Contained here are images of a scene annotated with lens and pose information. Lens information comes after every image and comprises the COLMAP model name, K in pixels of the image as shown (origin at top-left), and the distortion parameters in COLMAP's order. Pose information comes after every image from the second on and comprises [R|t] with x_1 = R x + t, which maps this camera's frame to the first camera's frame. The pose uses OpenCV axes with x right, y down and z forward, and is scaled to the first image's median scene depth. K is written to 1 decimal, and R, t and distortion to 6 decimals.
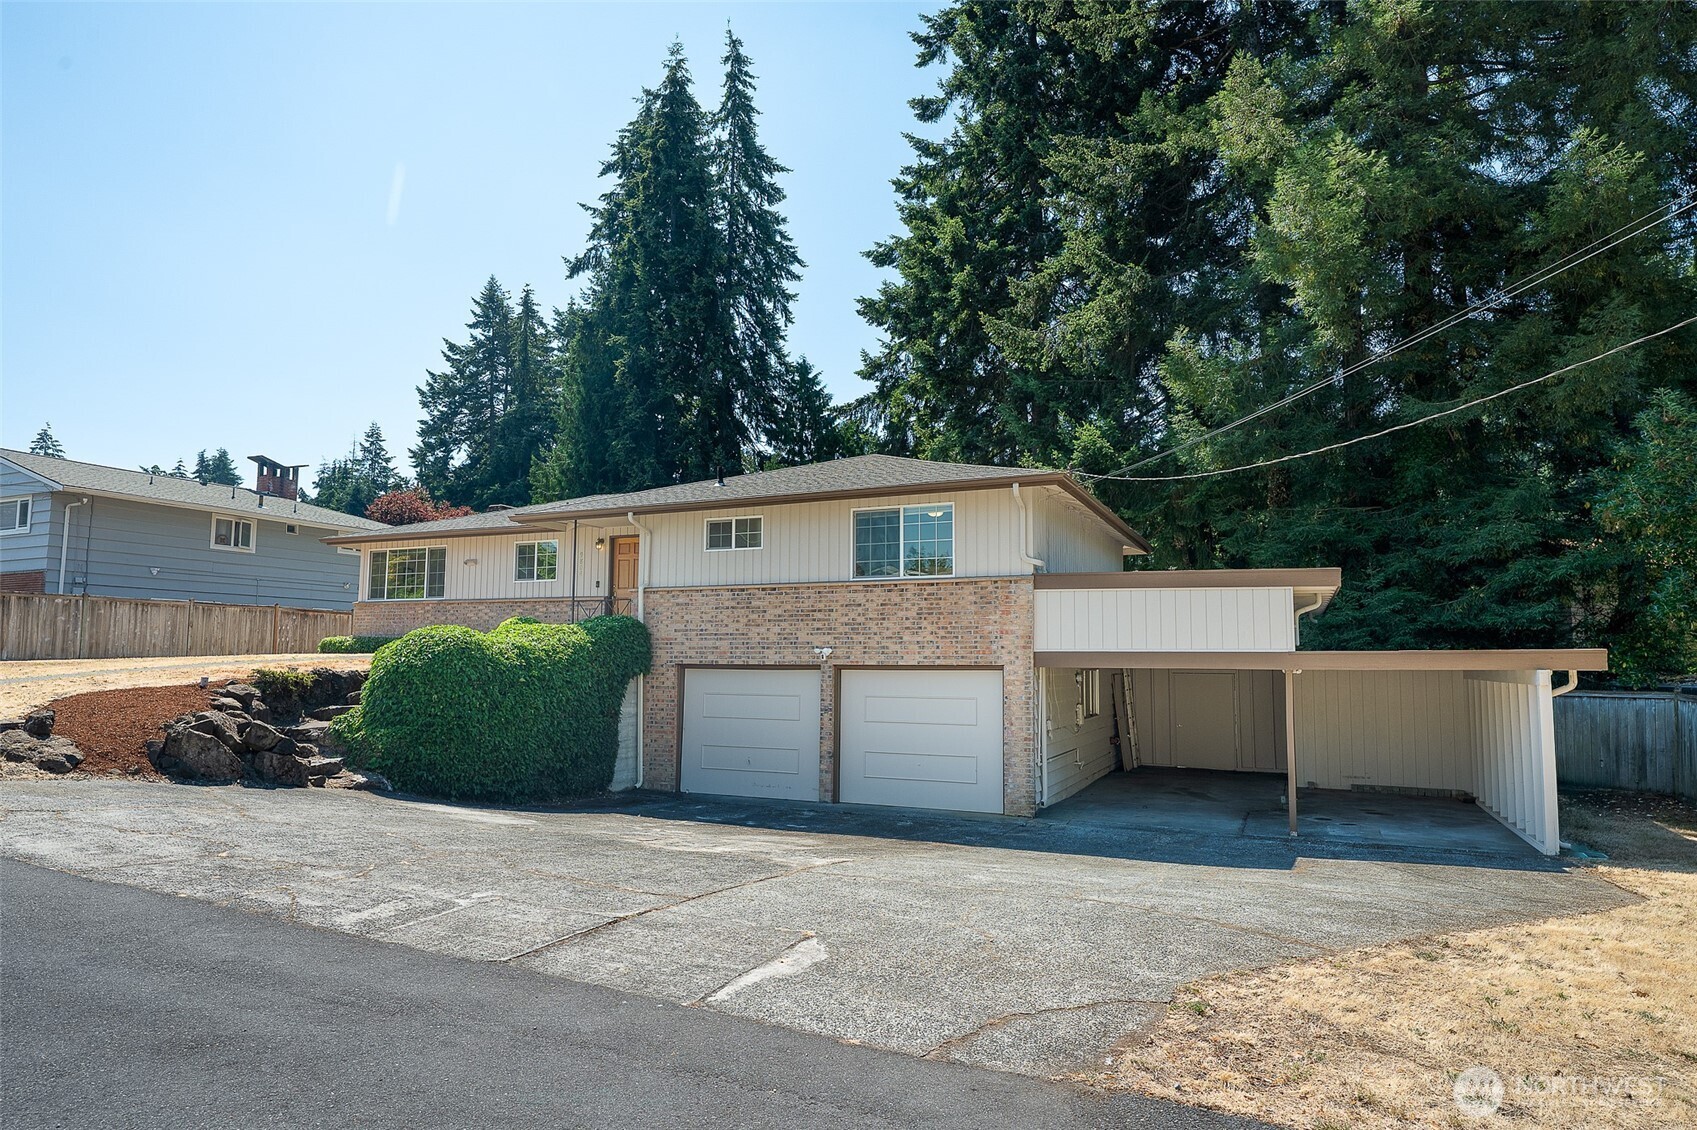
lens RADIAL K [[989.0, 0, 848.5], [0, 989.0, 565.0], [0, 0, 1]] dist [0.000073, 0.000001]
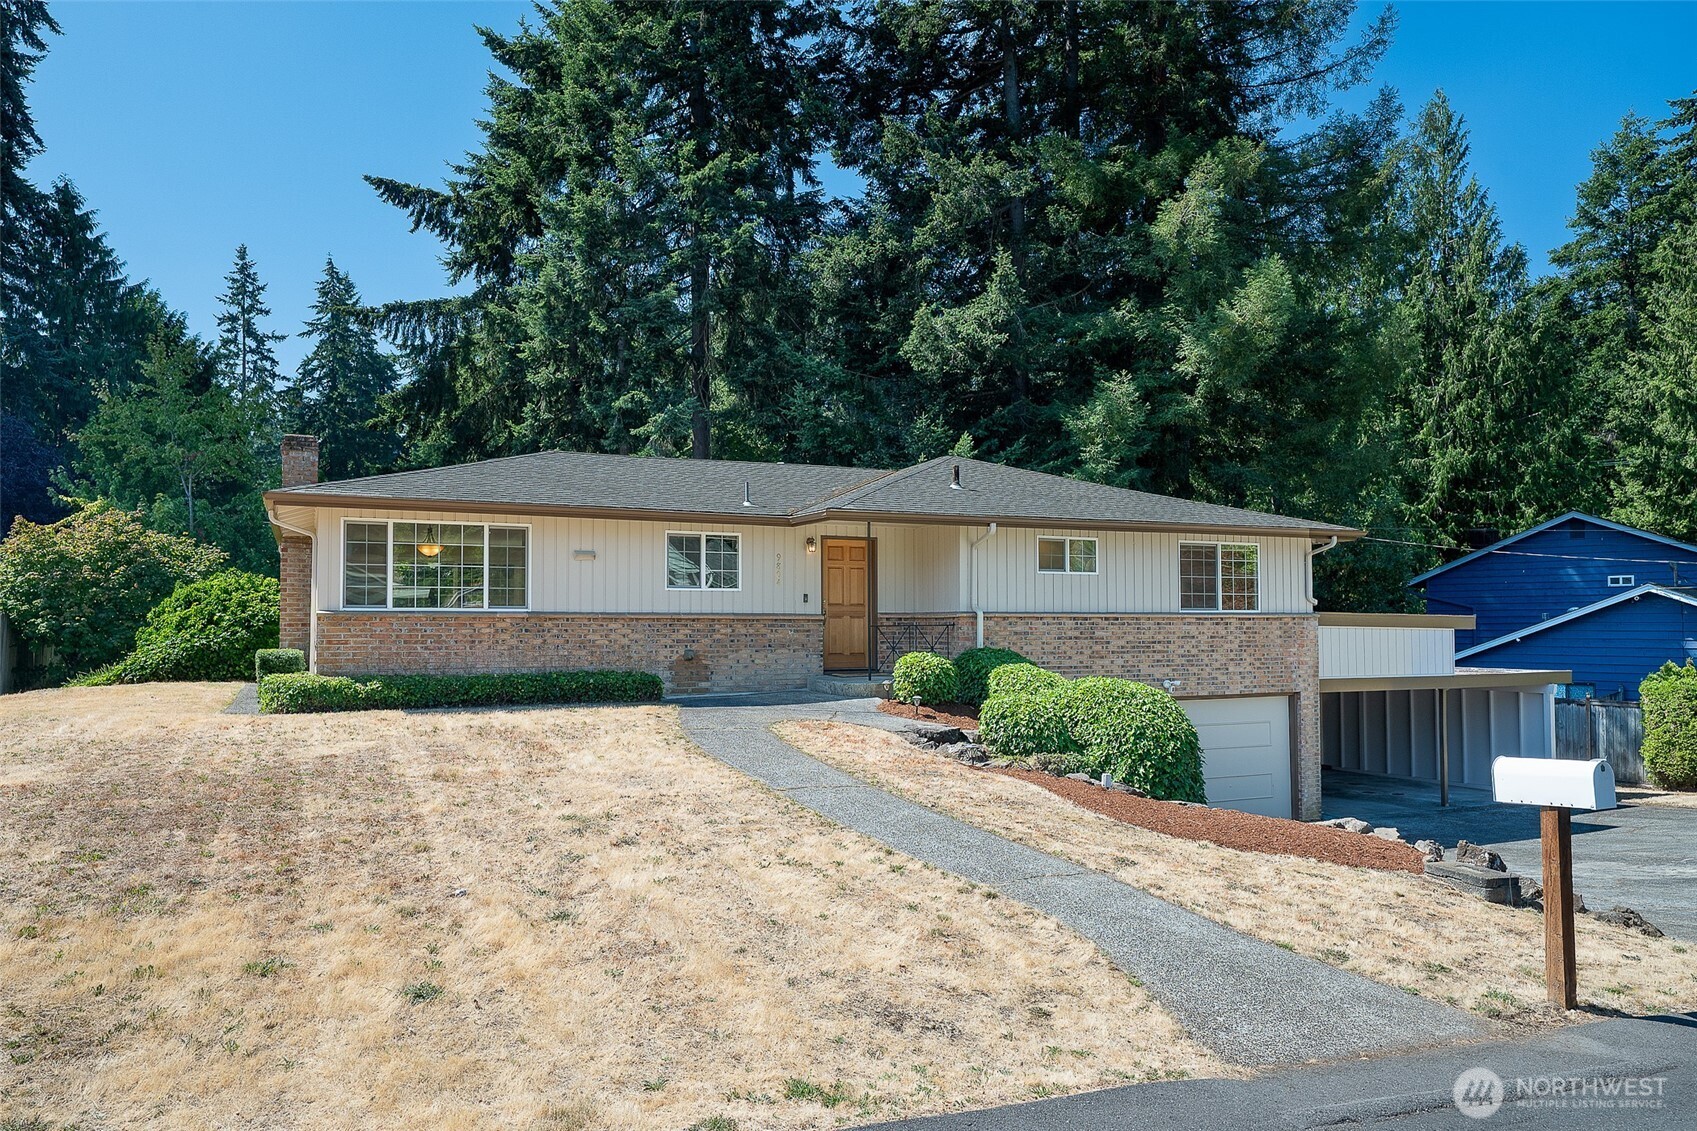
lens RADIAL K [[1136.1, 0, 848.5], [0, 1136.1, 565.5], [0, 0, 1]] dist [-0.000137, -0.000103]
pose [[0.646148, 0.036278, 0.762349, -1.091374], [-0.069493, 0.997517, 0.011432, -0.021401], [-0.760041, -0.060365, 0.647065, 0.507544]]
